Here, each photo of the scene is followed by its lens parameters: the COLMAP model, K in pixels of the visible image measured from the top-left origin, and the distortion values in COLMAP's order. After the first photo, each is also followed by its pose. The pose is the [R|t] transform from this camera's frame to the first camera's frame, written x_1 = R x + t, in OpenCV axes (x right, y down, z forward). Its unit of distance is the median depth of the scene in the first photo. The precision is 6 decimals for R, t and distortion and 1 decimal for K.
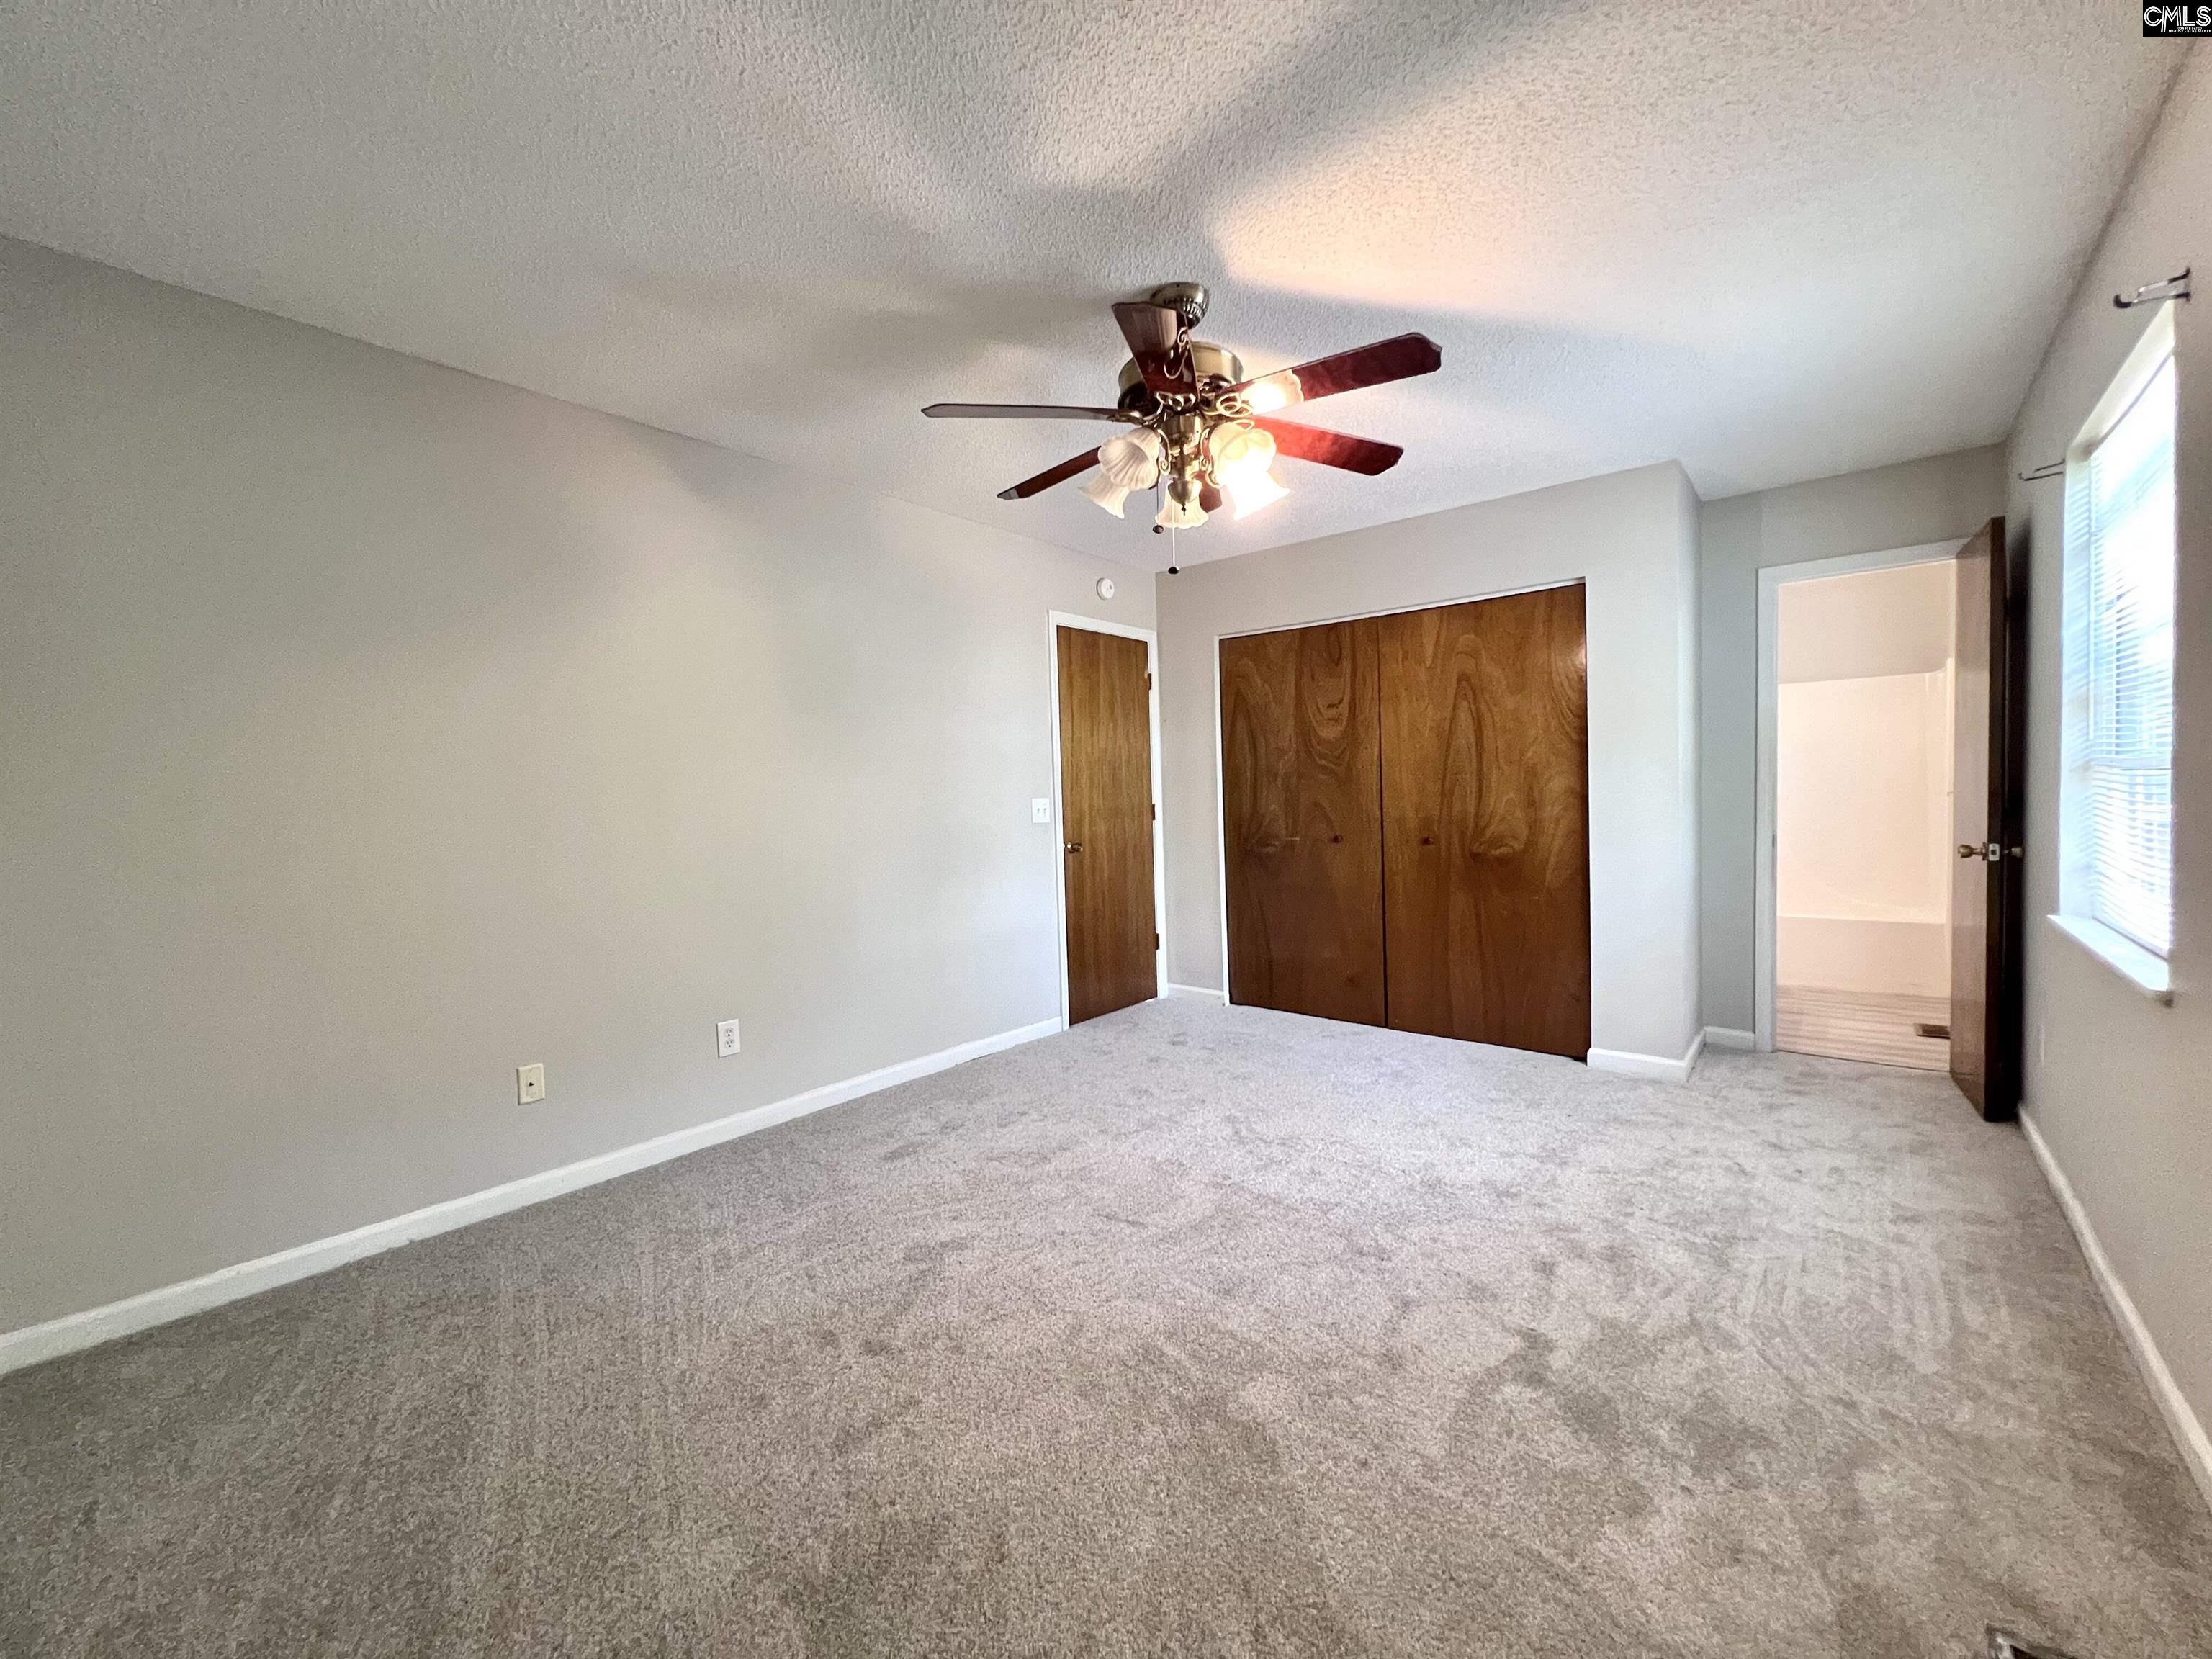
lens RADIAL K [[889.1, 0, 1106.0], [0, 889.1, 829.5], [0, 0, 1]] dist [-0.001936, 0.000311]
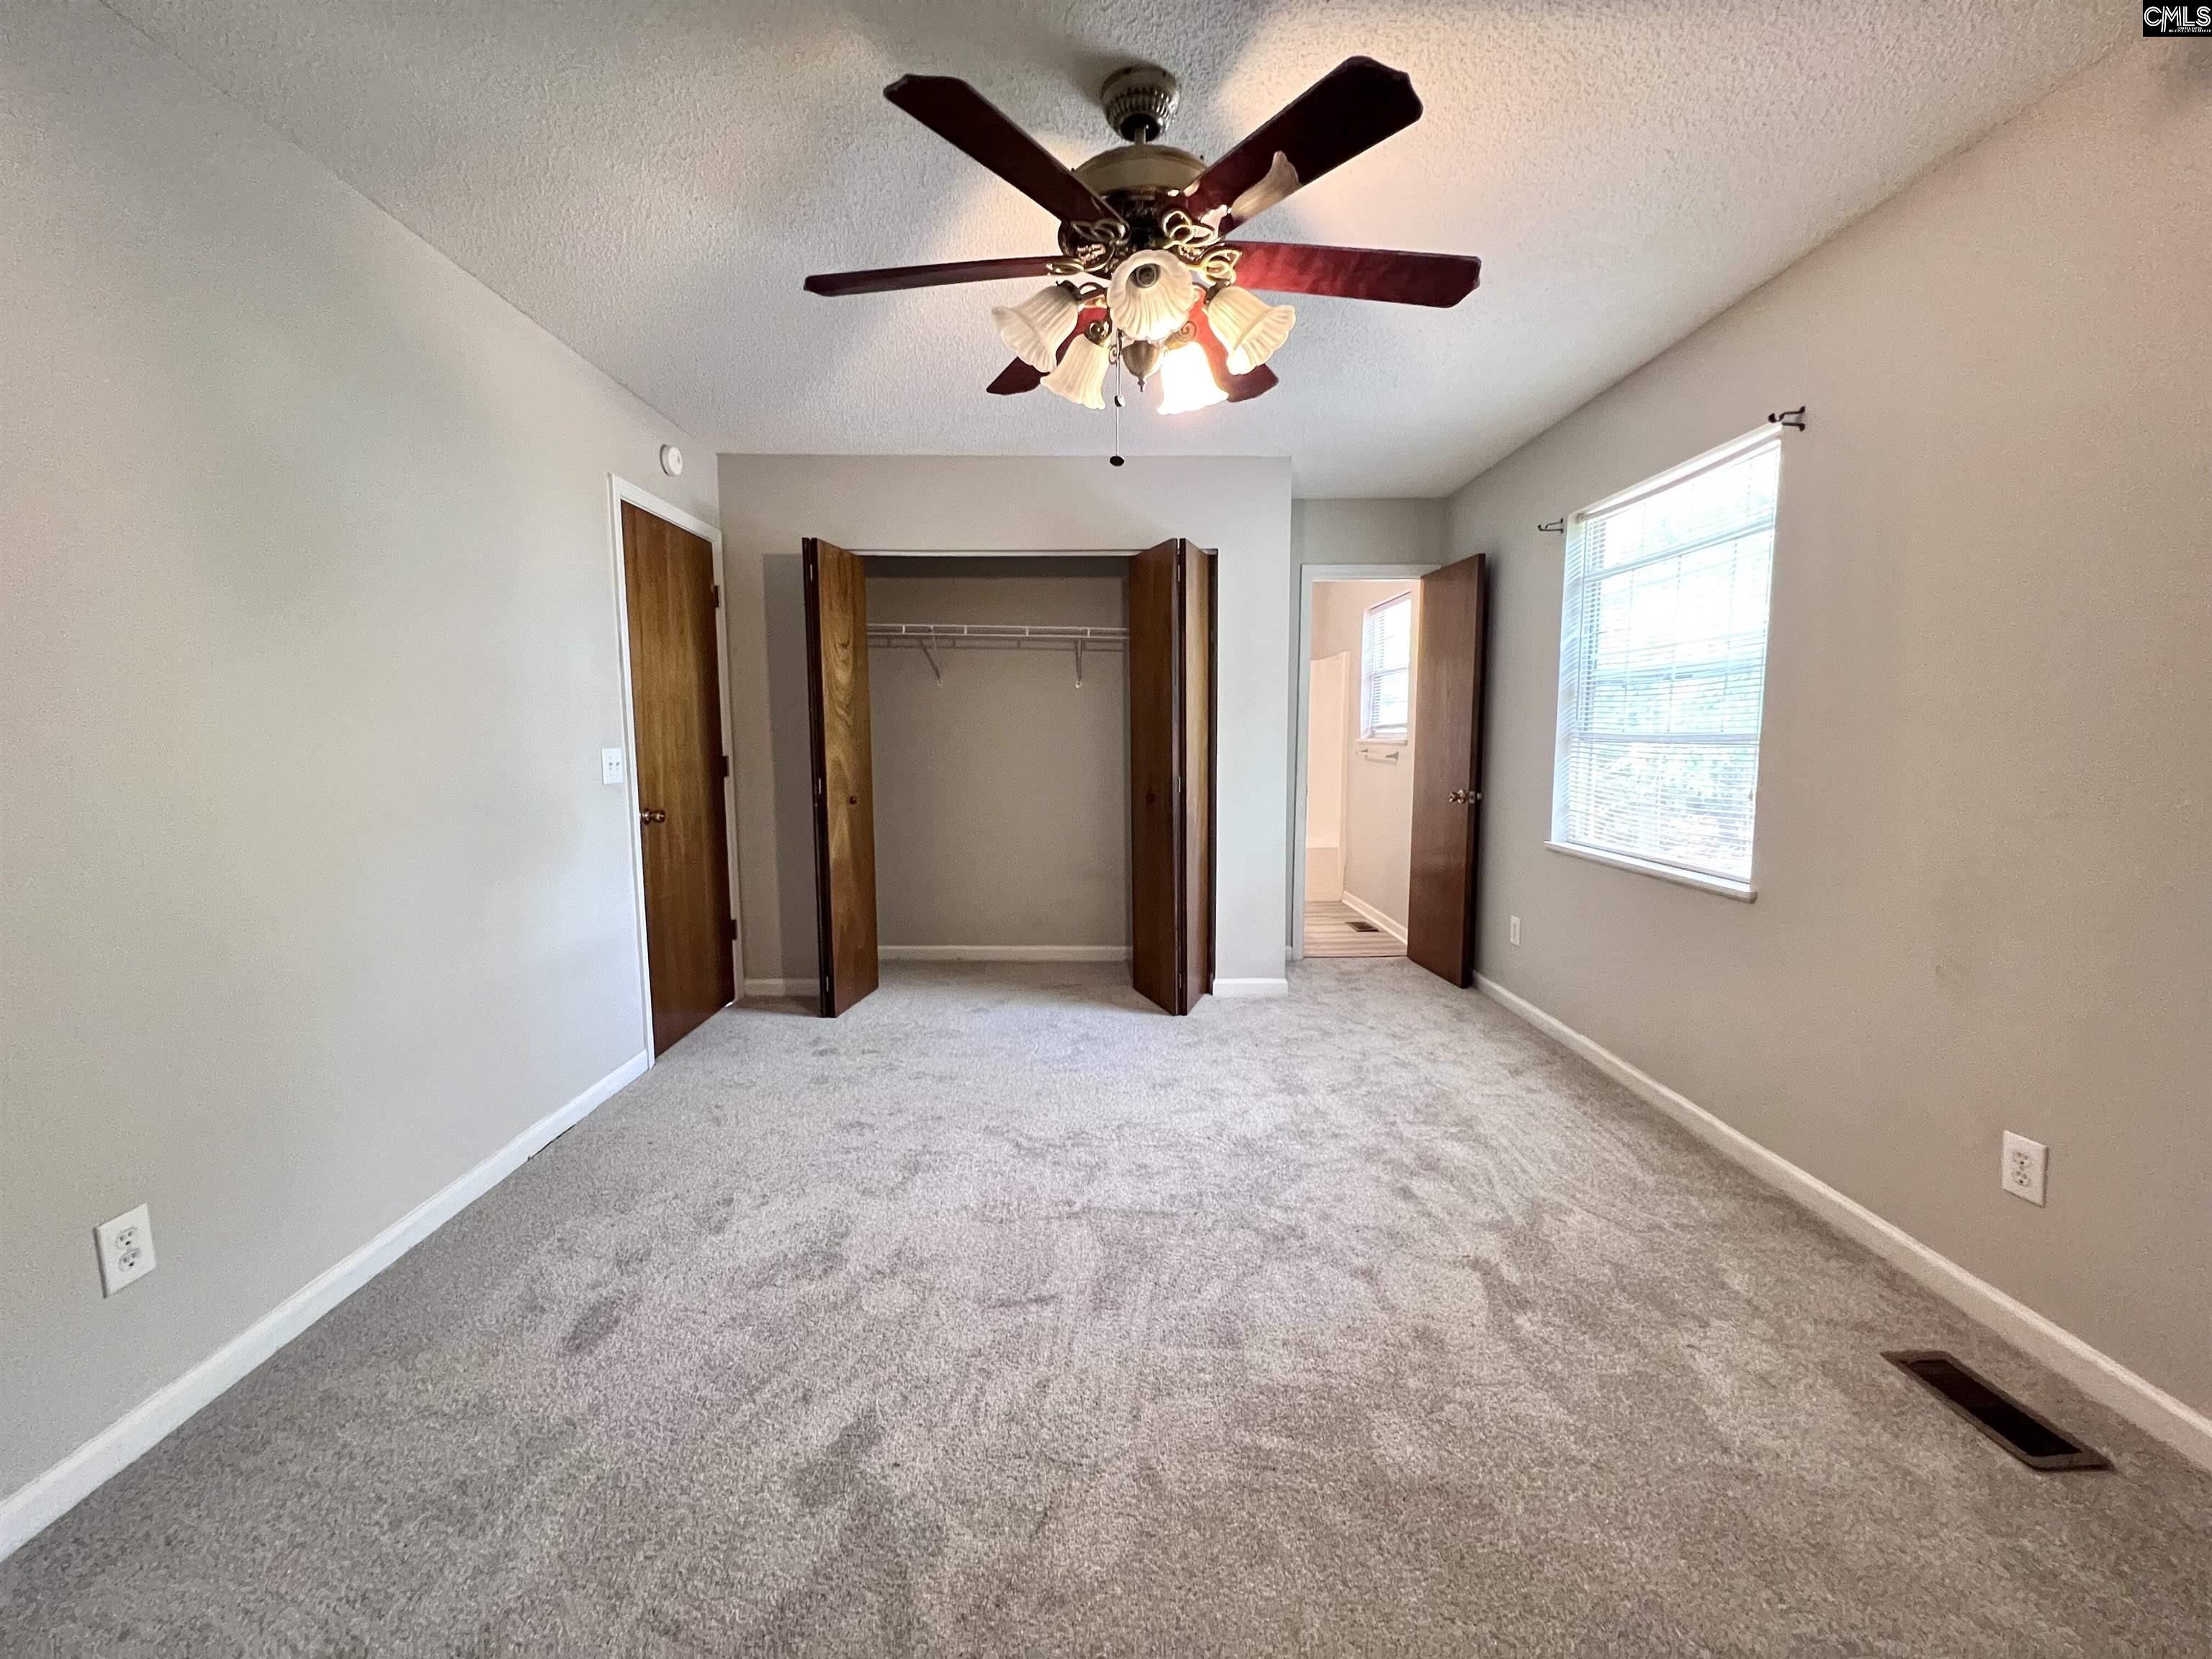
lens RADIAL K [[889.1, 0, 1106.0], [0, 889.1, 829.5], [0, 0, 1]] dist [-0.001936, 0.000311]
pose [[0.757362, -0.049399, 0.651124, -0.332303], [0.009375, 0.997854, 0.064801, -0.018386], [-0.652928, -0.042974, 0.756200, 0.307388]]
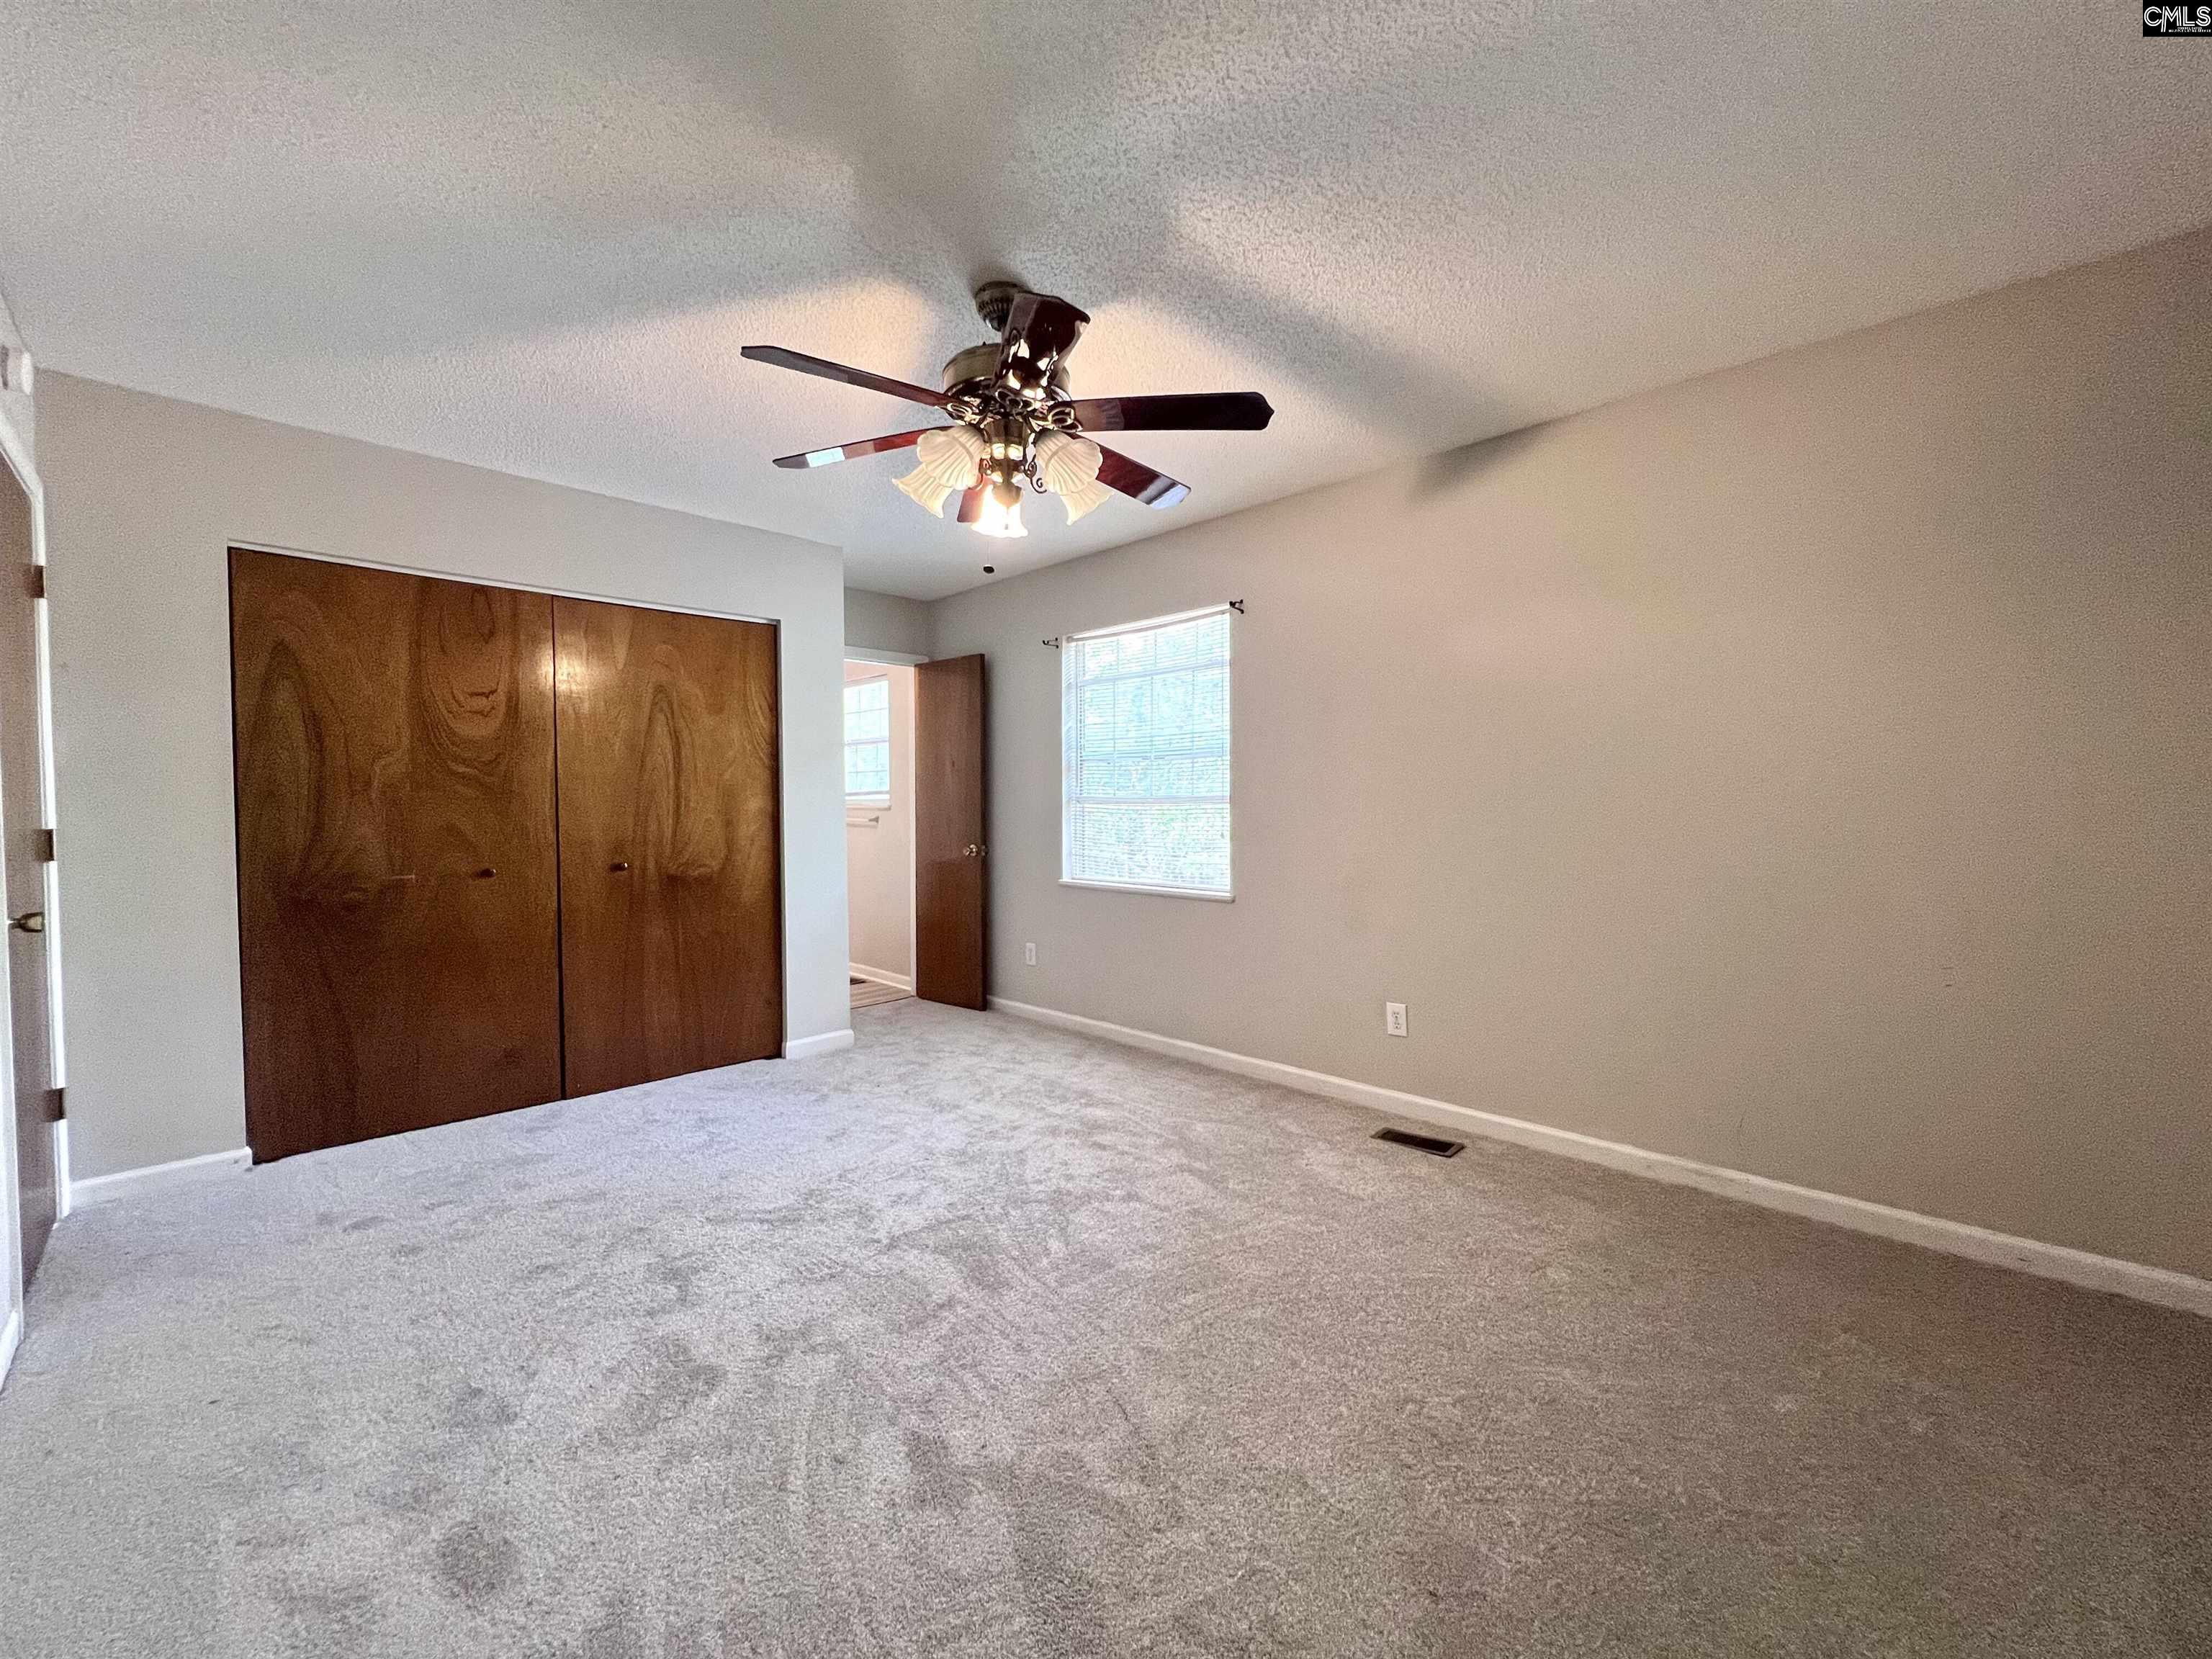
lens RADIAL K [[889.1, 0, 1106.0], [0, 889.1, 829.5], [0, 0, 1]] dist [-0.001936, 0.000311]
pose [[0.083249, -0.006616, 0.996507, -0.640625], [0.040851, 0.999160, 0.003221, -0.009353], [-0.995691, 0.040440, 0.083449, 0.601050]]
